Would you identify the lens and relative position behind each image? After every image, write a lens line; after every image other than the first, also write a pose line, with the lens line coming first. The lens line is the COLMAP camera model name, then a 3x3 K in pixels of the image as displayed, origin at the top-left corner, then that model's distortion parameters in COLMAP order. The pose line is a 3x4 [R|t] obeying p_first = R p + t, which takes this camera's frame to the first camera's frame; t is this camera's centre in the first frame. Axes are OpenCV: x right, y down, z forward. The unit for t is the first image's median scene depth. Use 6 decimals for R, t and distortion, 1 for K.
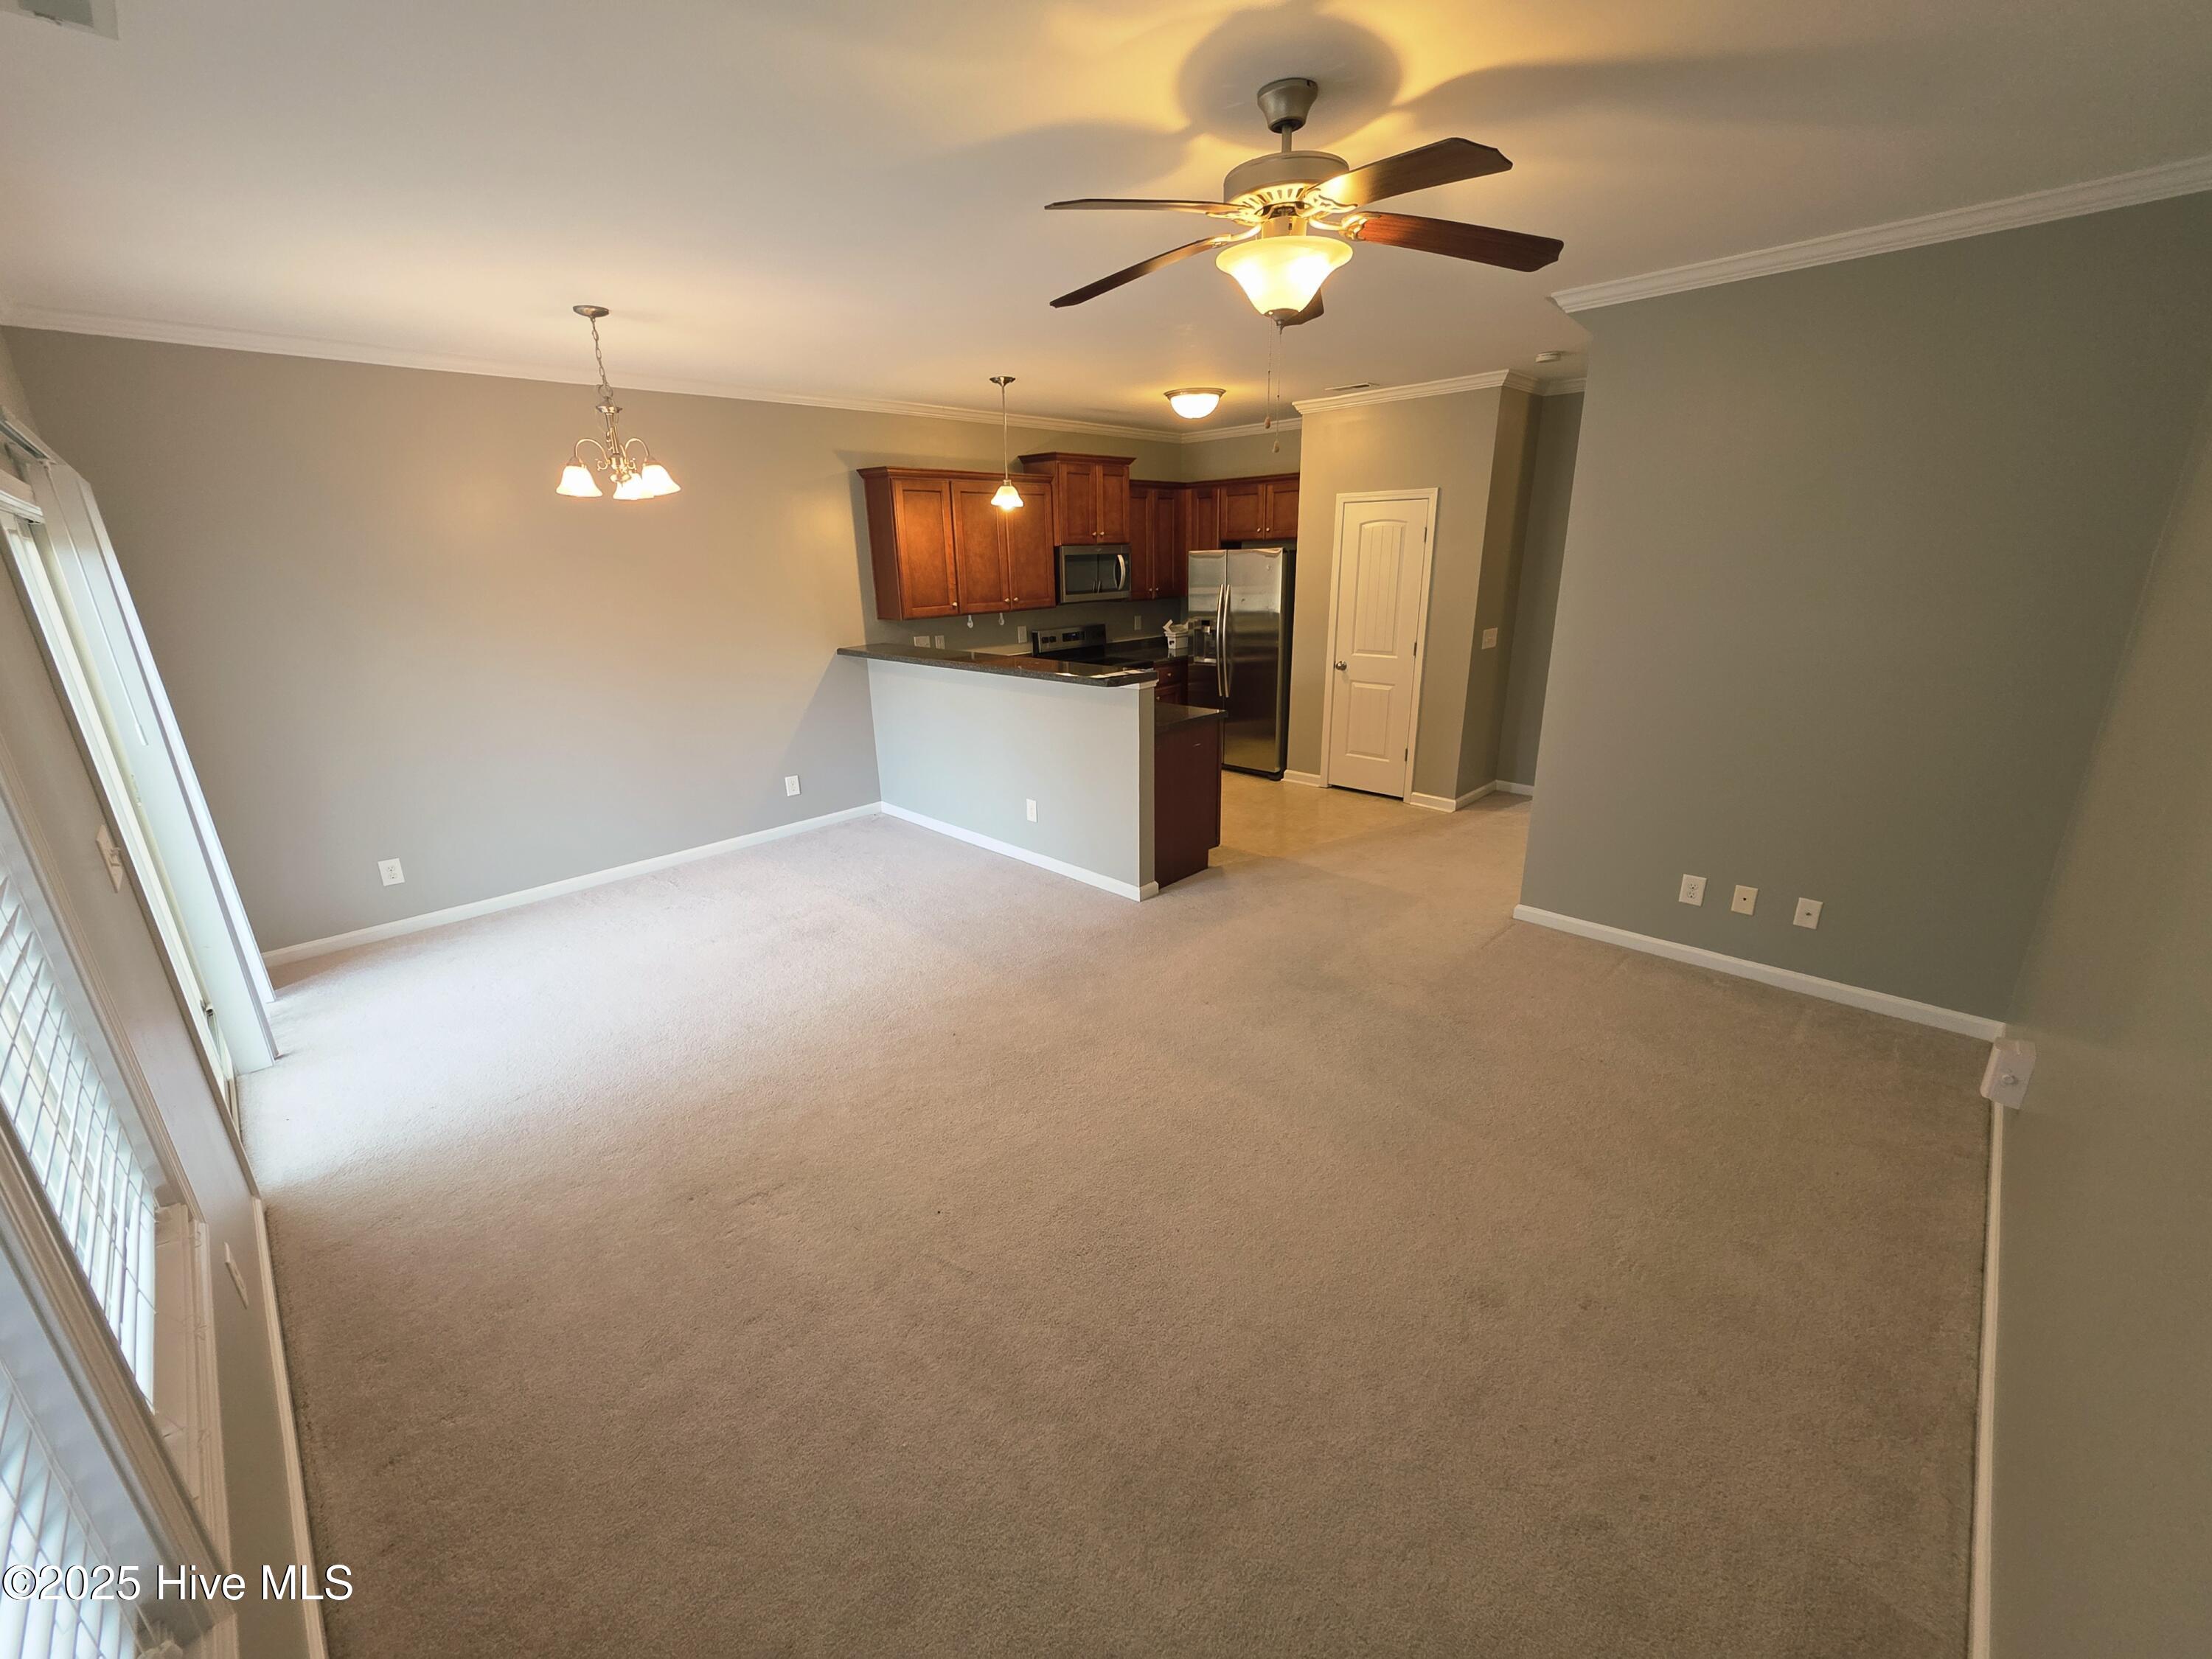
lens RADIAL K [[881.7, 0, 1102.3], [0, 881.7, 824.4], [0, 0, 1]] dist [0.004289, 0.000223]
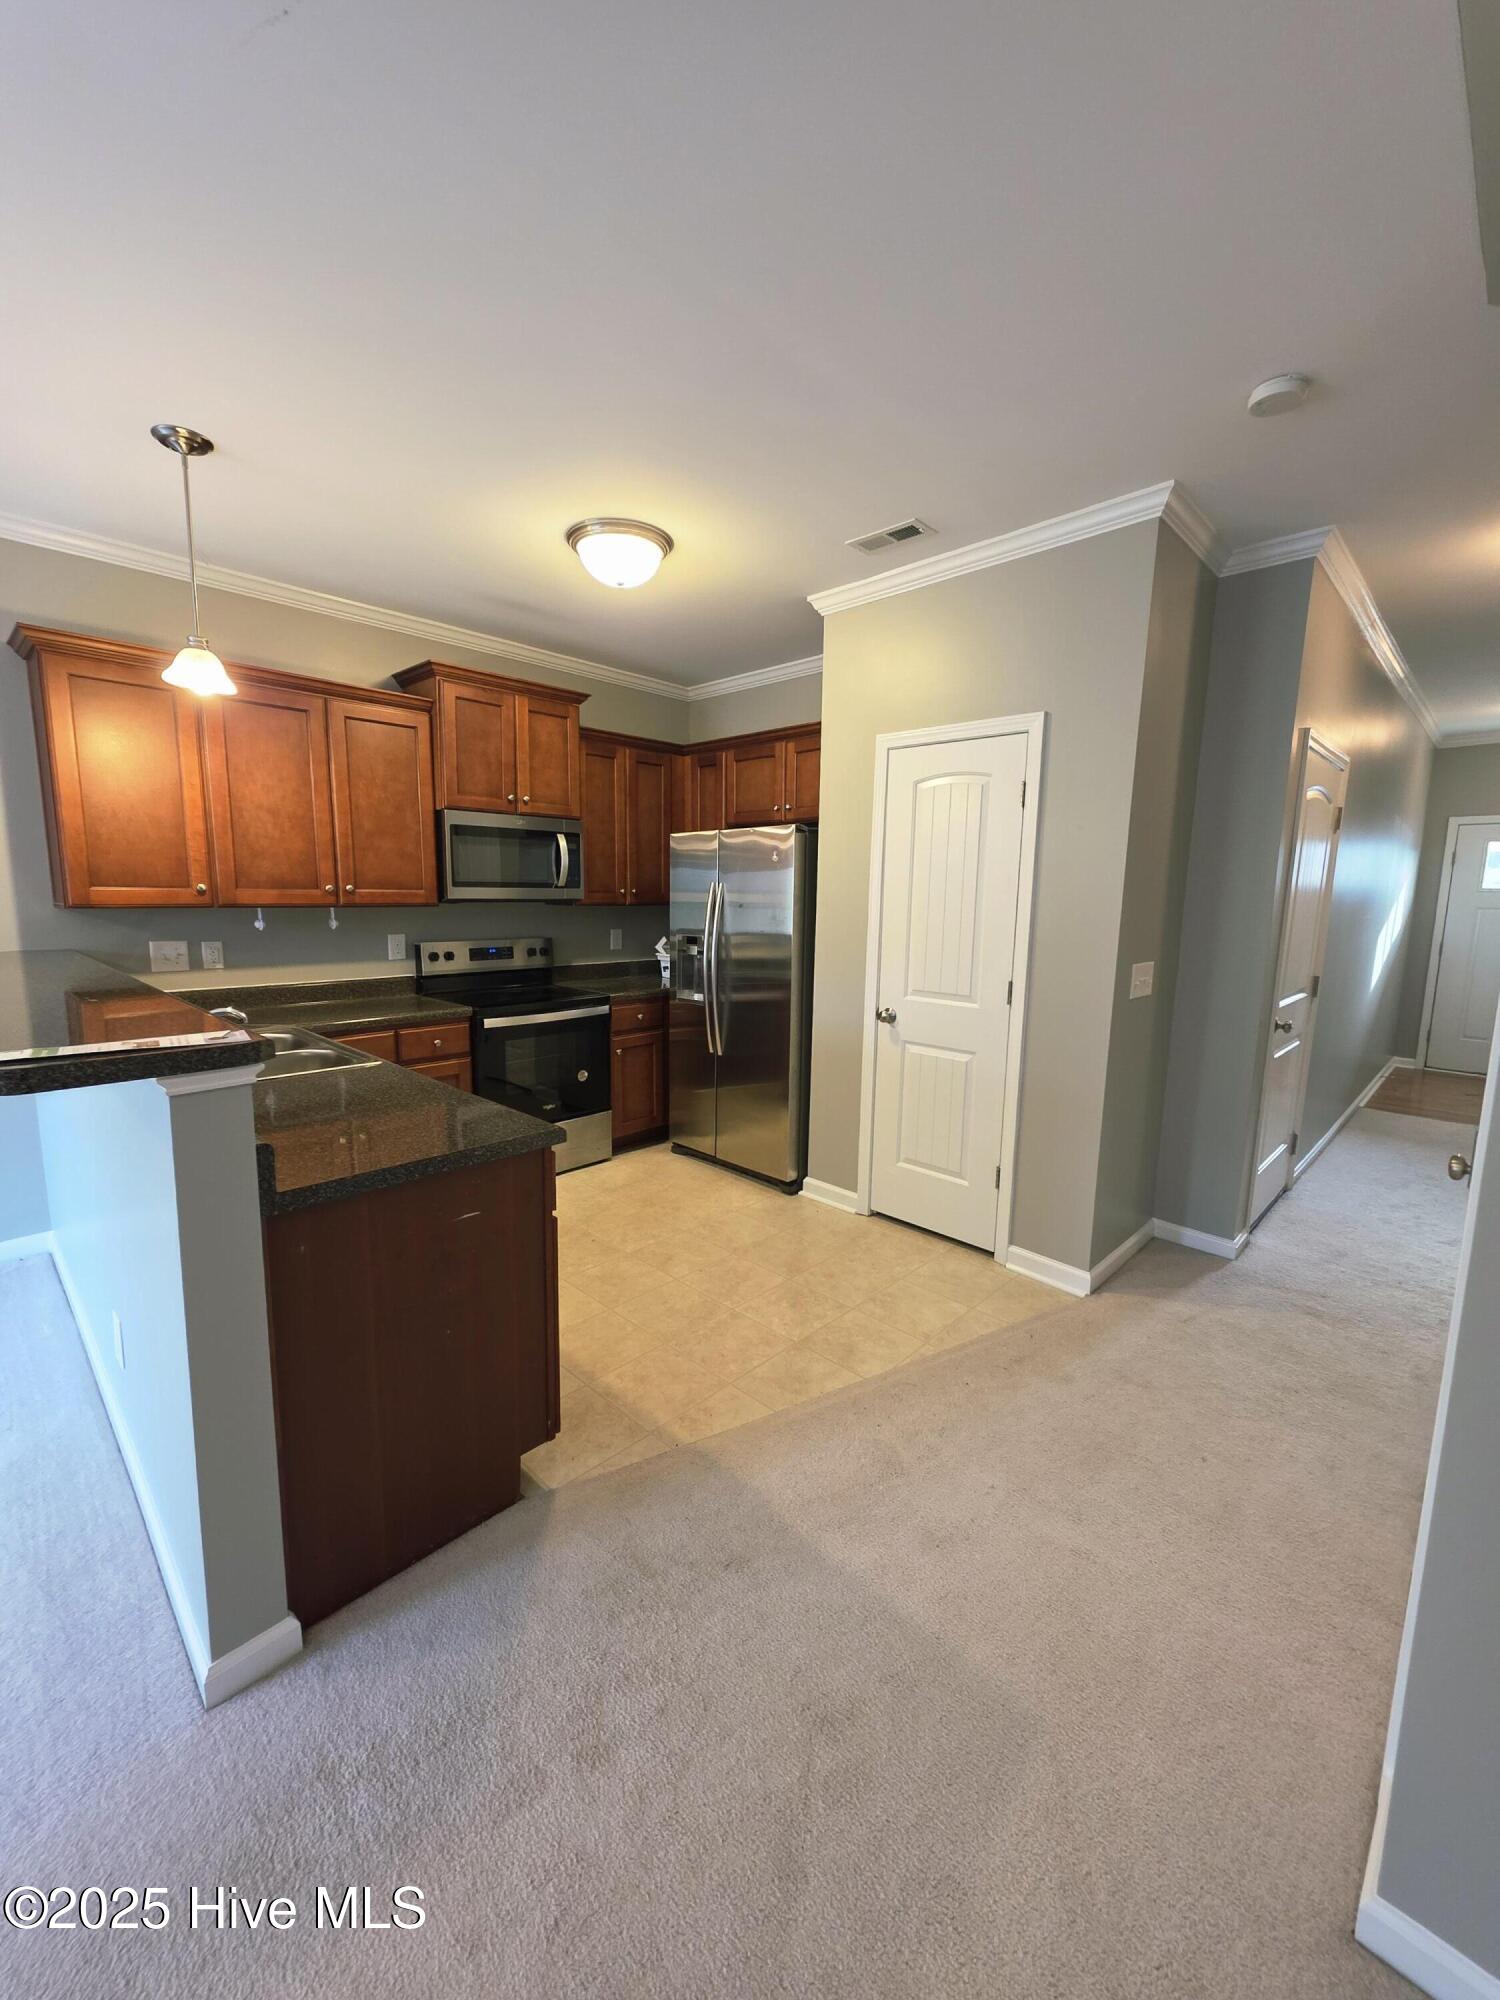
lens RADIAL K [[797.2, 0, 749.5], [0, 797.2, 1005.4], [0, 0, 1]] dist [0.004289, 0.000223]
pose [[0.999297, 0.035352, 0.012489, 0.169780], [-0.032929, 0.986800, -0.158559, -0.097809], [-0.017929, 0.158037, 0.987270, 0.466700]]
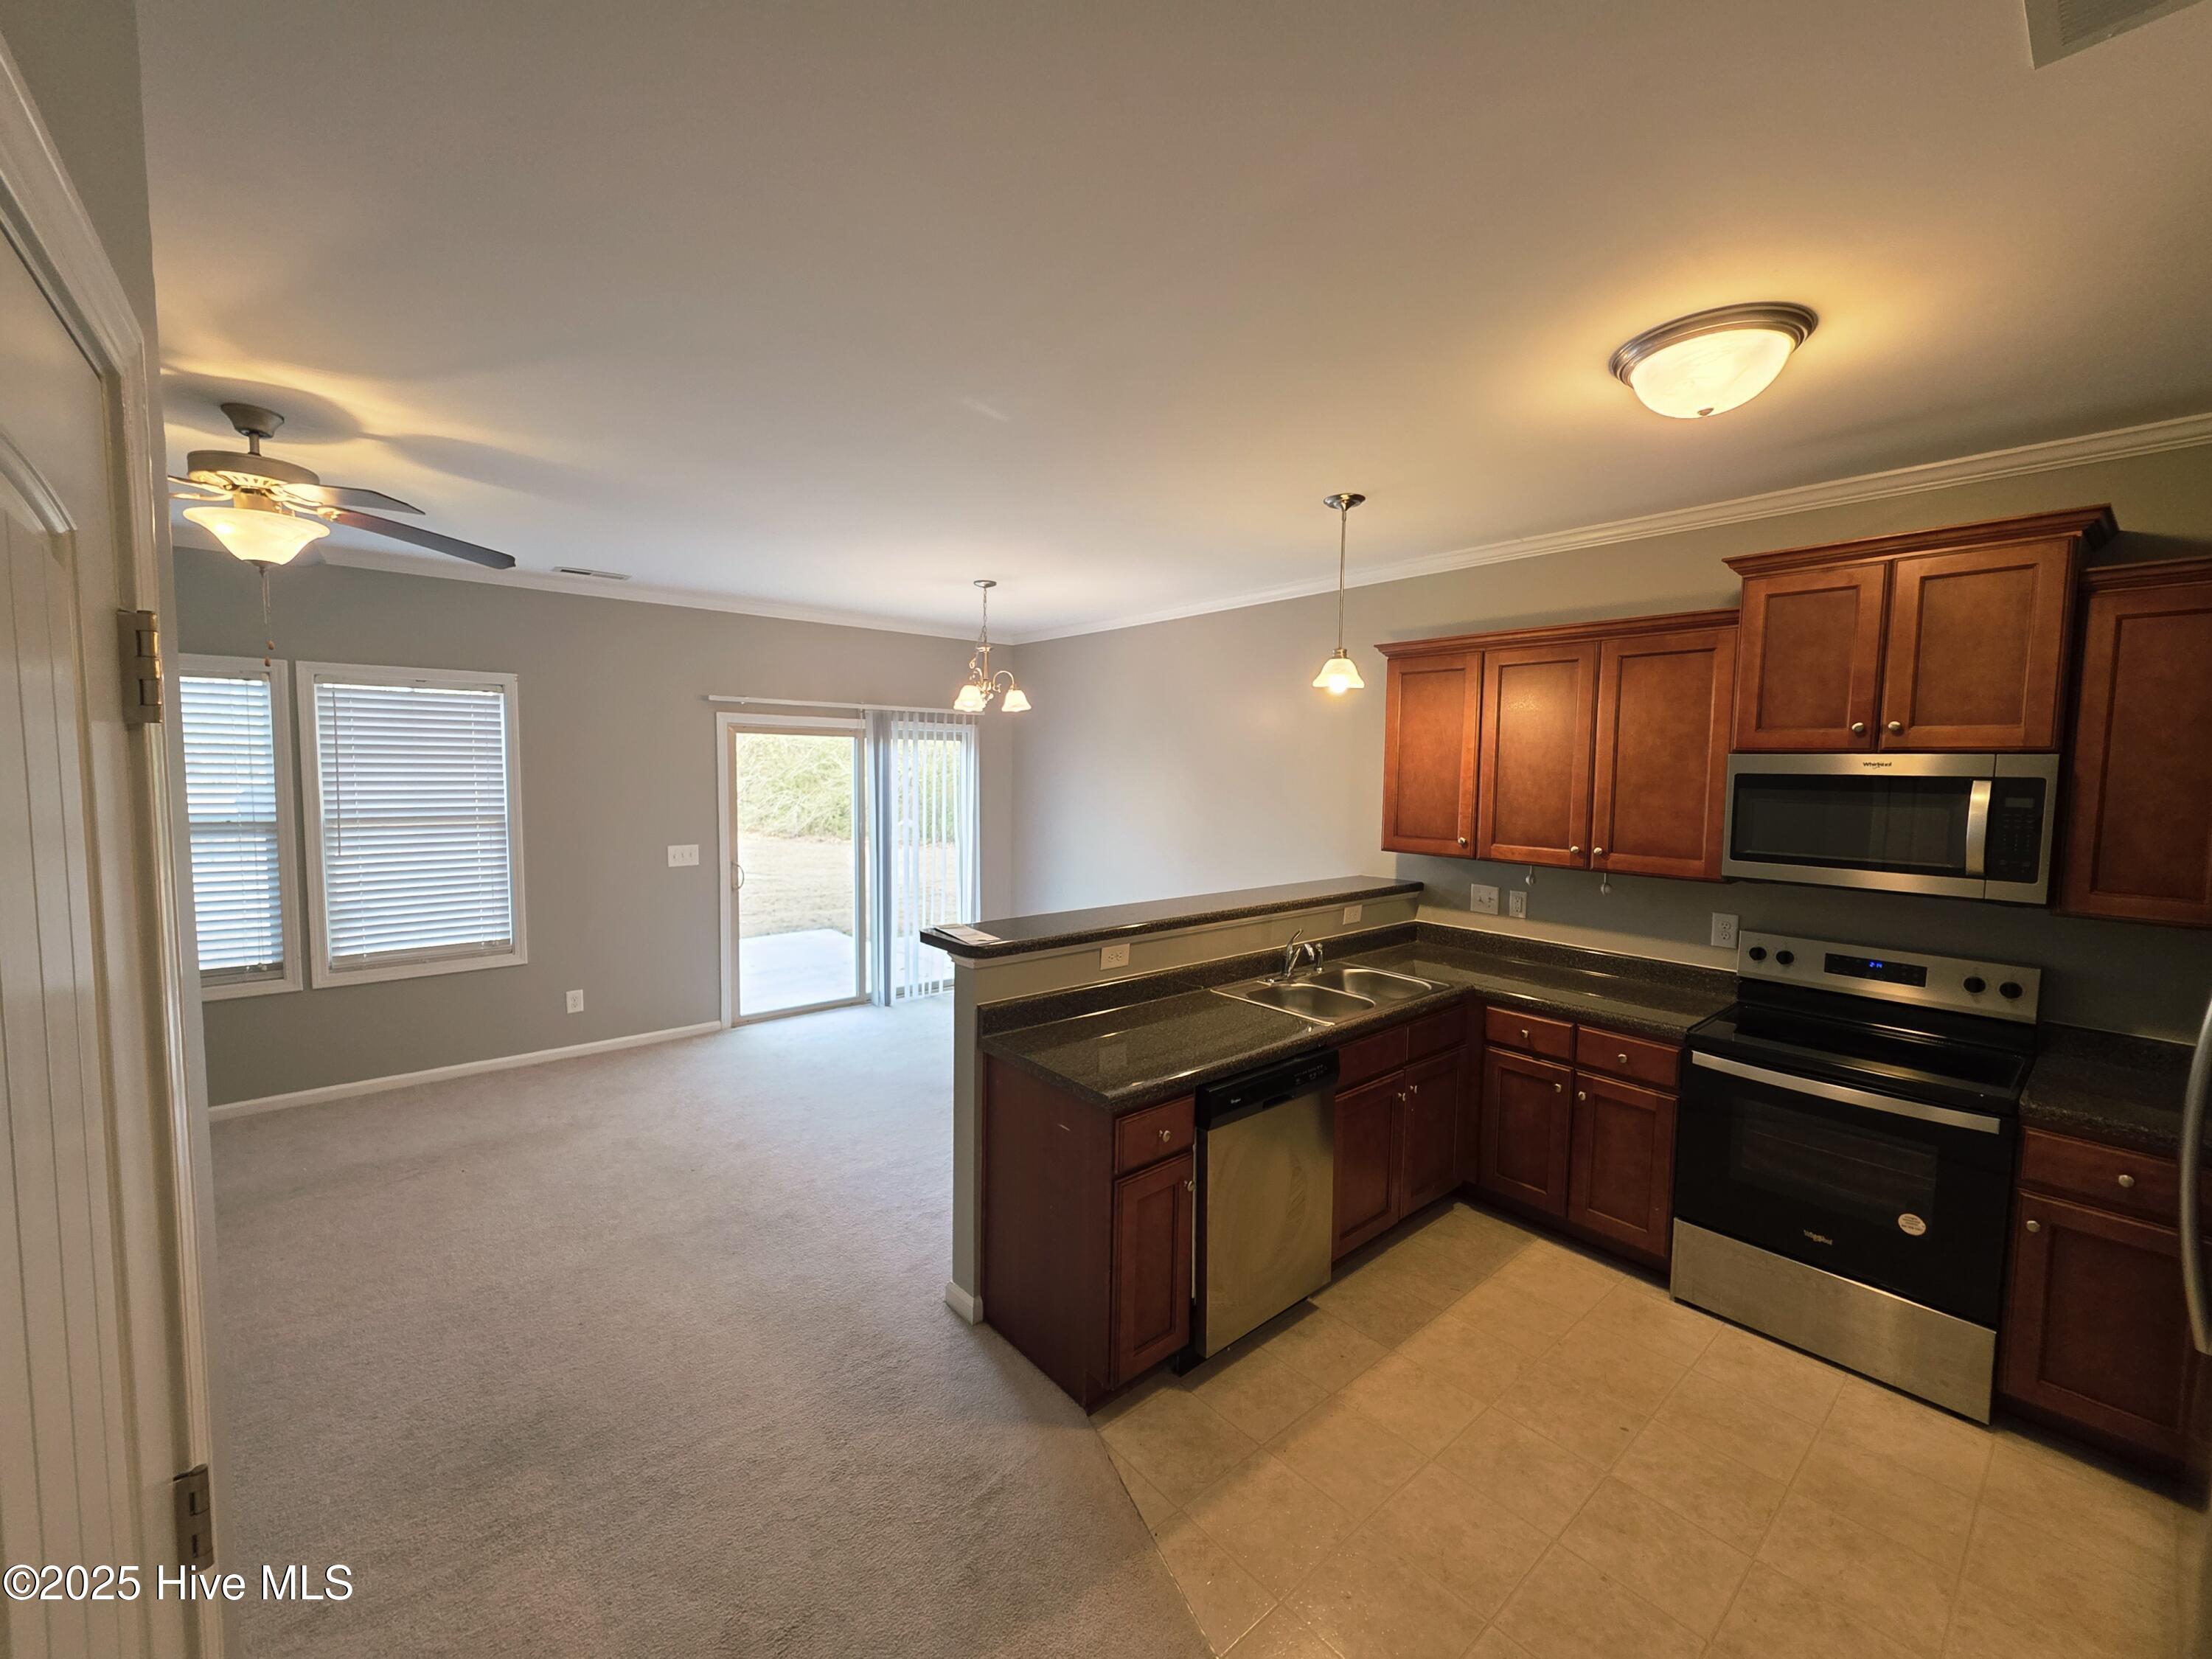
lens RADIAL K [[881.7, 0, 1102.3], [0, 881.7, 824.4], [0, 0, 1]] dist [0.004289, 0.000223]
pose [[-0.090494, 0.091268, -0.991706, 0.440048], [-0.308237, 0.944329, 0.115035, -0.237457], [0.946996, 0.316091, -0.057323, 0.742086]]
